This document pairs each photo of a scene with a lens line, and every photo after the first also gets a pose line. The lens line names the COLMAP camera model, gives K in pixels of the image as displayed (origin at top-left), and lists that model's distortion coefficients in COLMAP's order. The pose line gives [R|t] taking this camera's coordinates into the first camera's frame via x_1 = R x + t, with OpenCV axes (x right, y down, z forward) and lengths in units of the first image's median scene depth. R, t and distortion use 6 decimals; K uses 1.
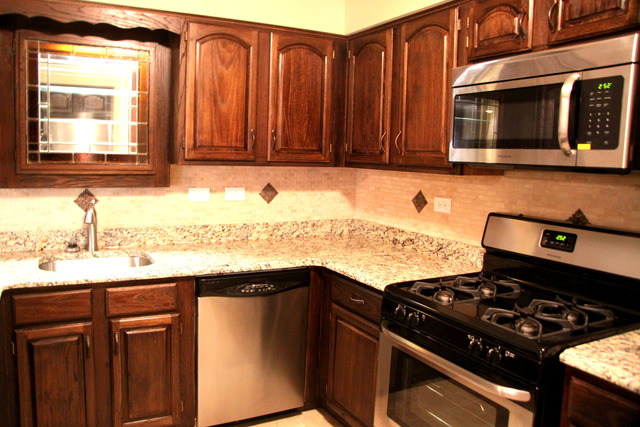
lens RADIAL K [[503.9, 0, 286.8], [0, 503.9, 204.7], [0, 0, 1]] dist [-0.169466, 0.142616]
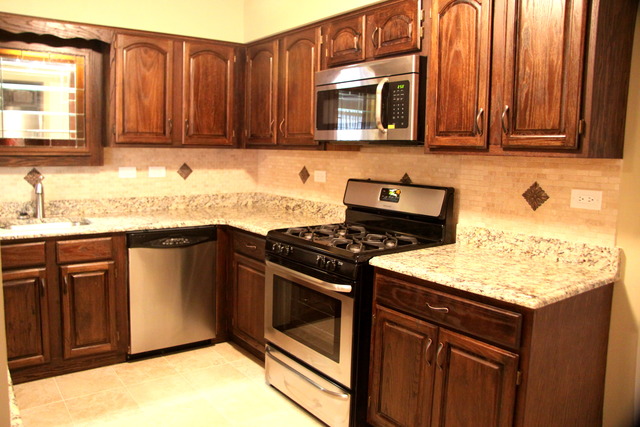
lens RADIAL K [[503.9, 0, 286.8], [0, 503.9, 204.7], [0, 0, 1]] dist [-0.169466, 0.142616]
pose [[0.989806, -0.022214, 0.140680, 0.044845], [0.020314, 0.999682, 0.014924, 0.055878], [-0.140967, -0.011914, 0.989943, -0.297411]]
